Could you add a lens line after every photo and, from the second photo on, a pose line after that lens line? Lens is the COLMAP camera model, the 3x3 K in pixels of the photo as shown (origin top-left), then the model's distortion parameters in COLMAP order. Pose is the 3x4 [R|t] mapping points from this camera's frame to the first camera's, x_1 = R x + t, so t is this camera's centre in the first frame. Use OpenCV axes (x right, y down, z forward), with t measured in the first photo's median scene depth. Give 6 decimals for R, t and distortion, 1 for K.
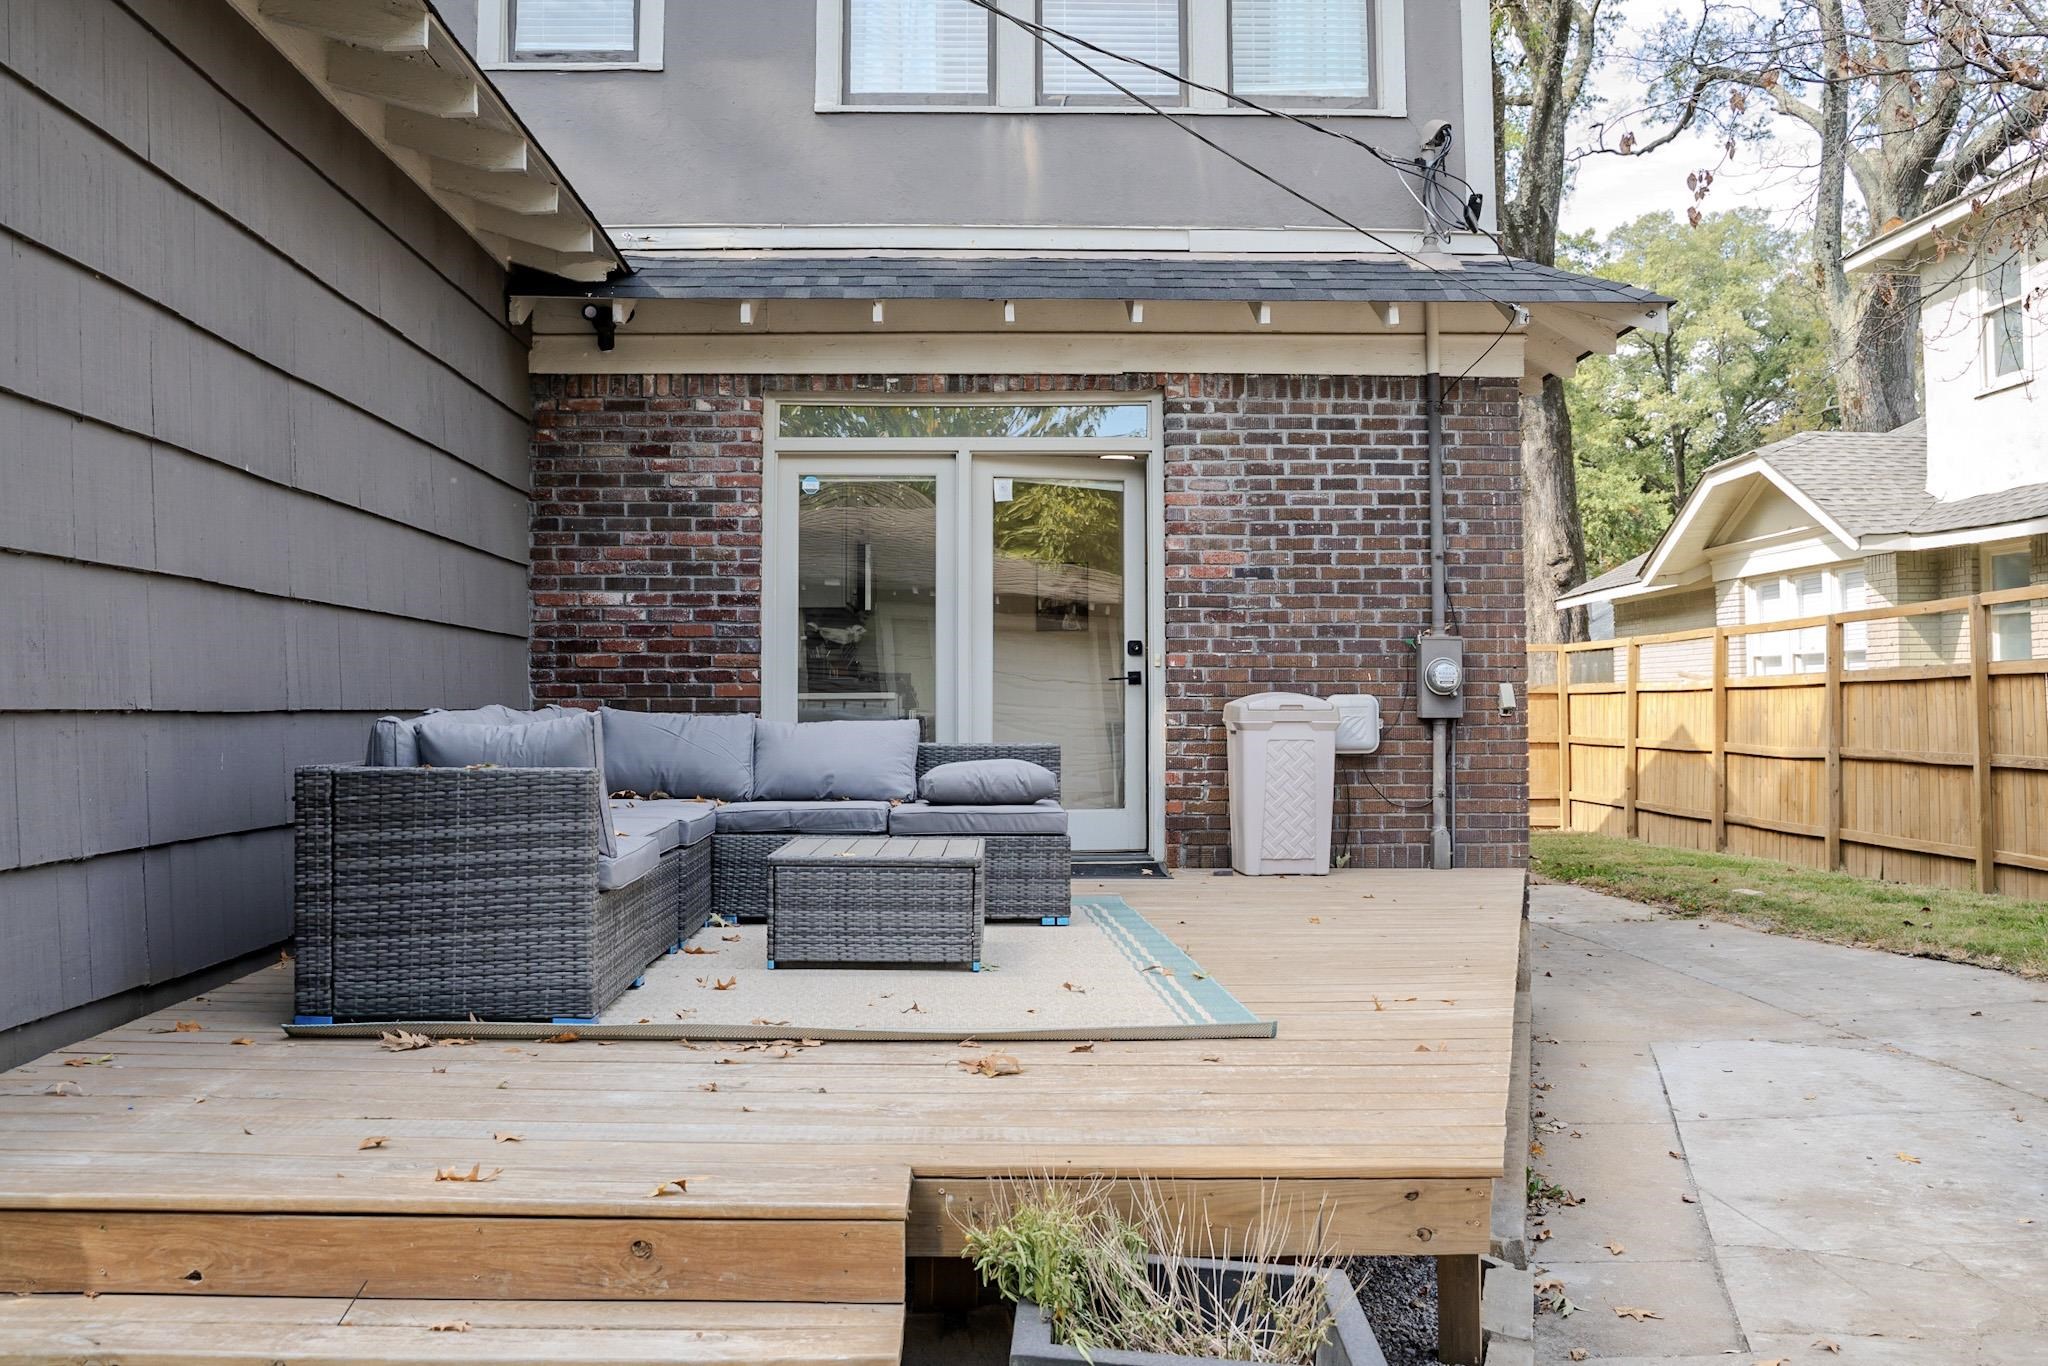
lens RADIAL K [[1687.6, 0, 1026.4], [0, 1687.6, 667.6], [0, 0, 1]] dist [-0.099319, 0.068432]
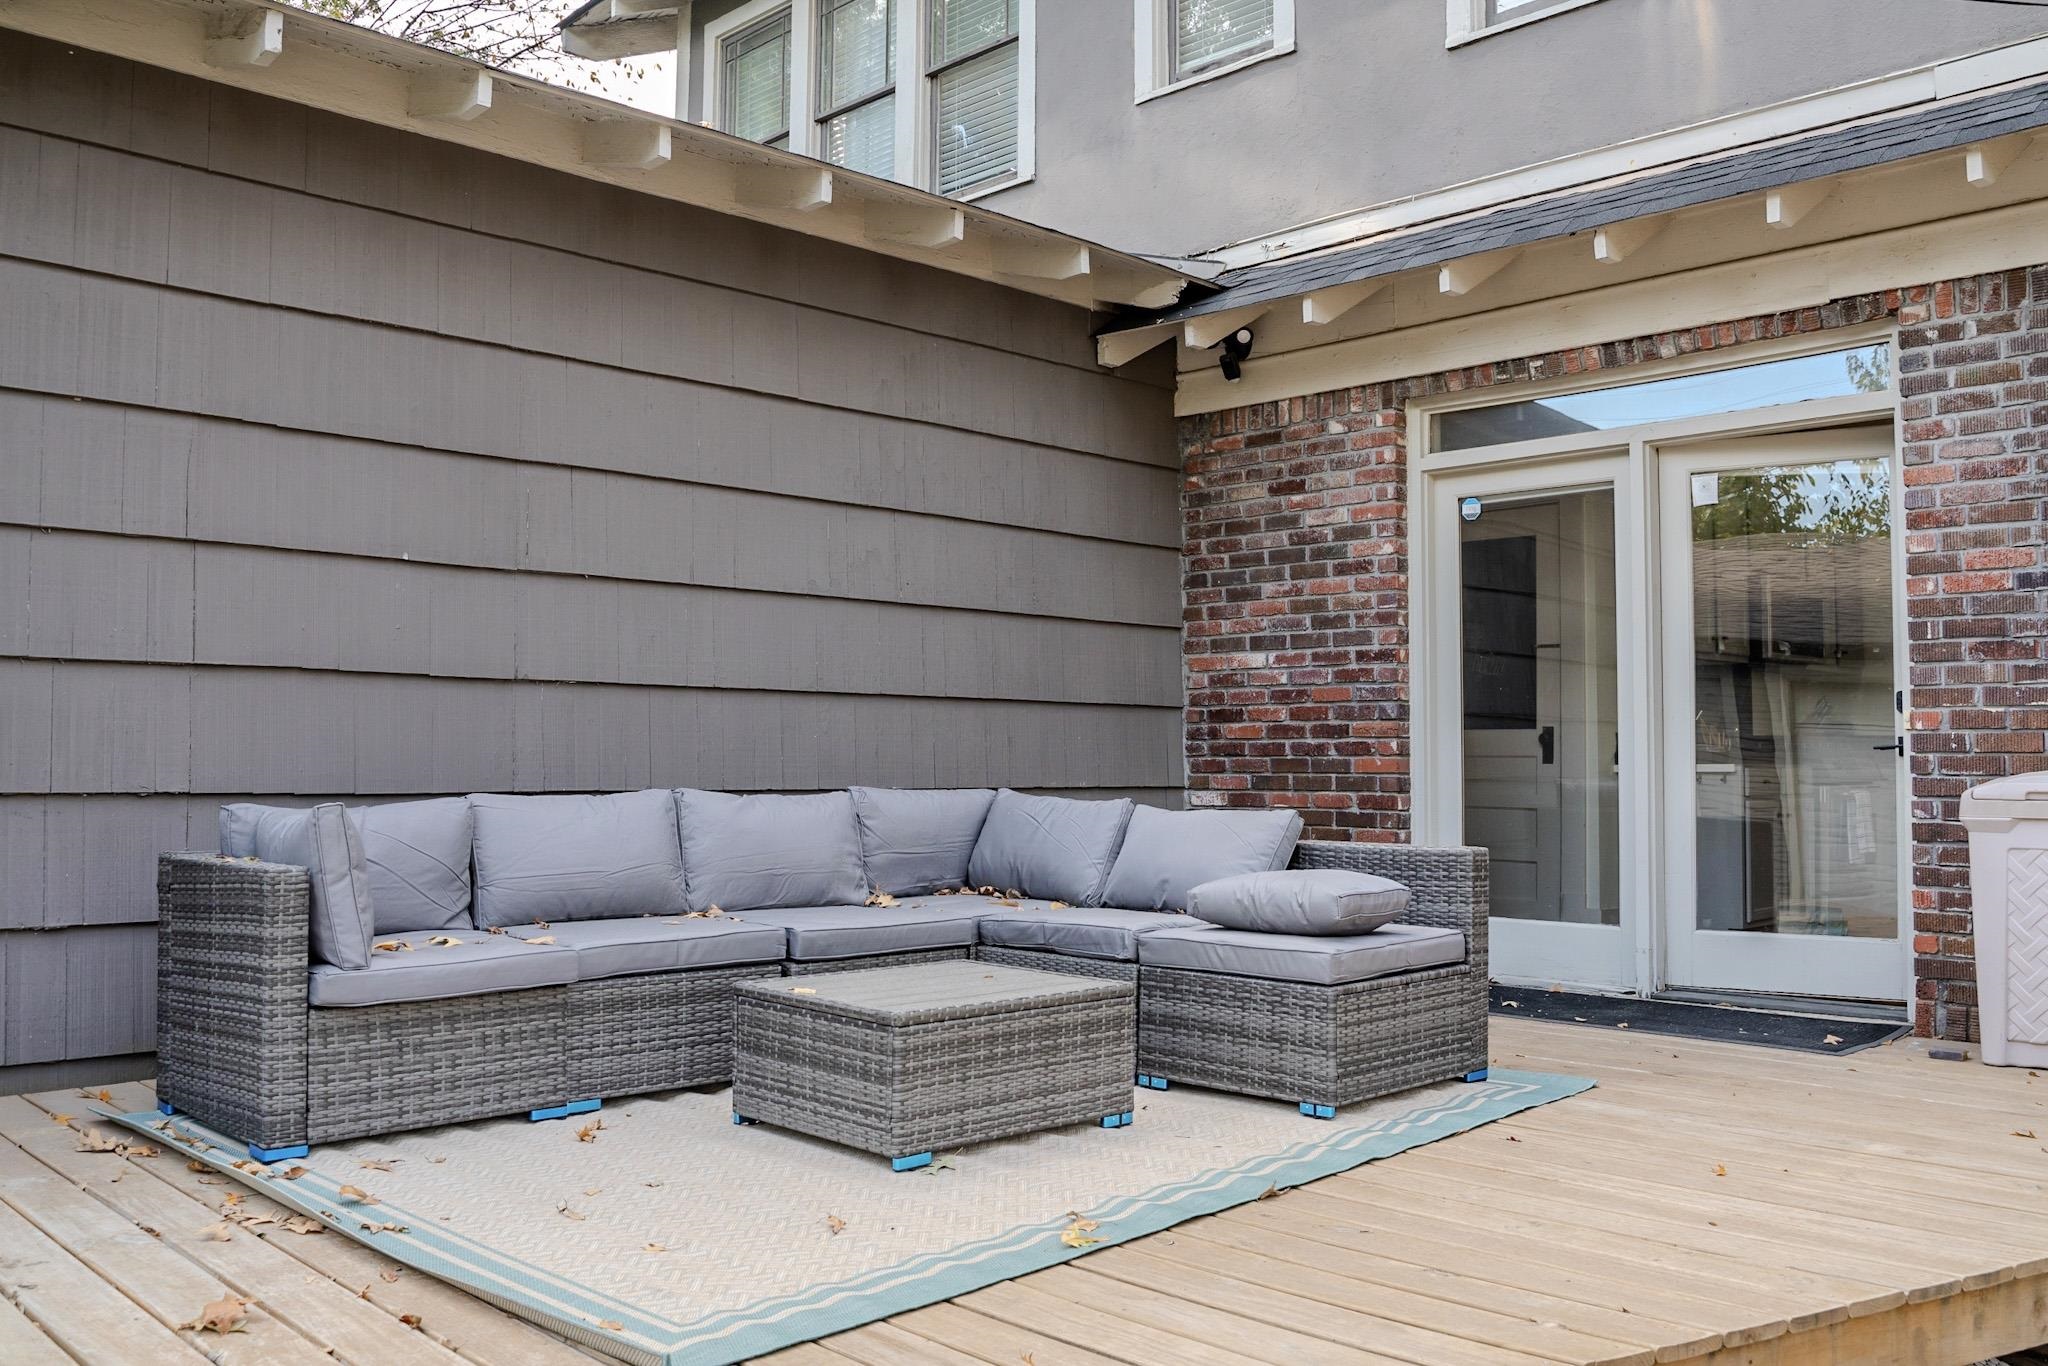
lens RADIAL K [[1687.6, 0, 1029.1], [0, 1687.6, 690.8], [0, 0, 1]] dist [-0.099319, 0.068432]
pose [[0.712119, -0.028509, -0.701479, 0.286637], [0.012357, 0.999529, -0.028078, -0.001997], [0.701950, 0.011327, 0.712136, 0.291833]]
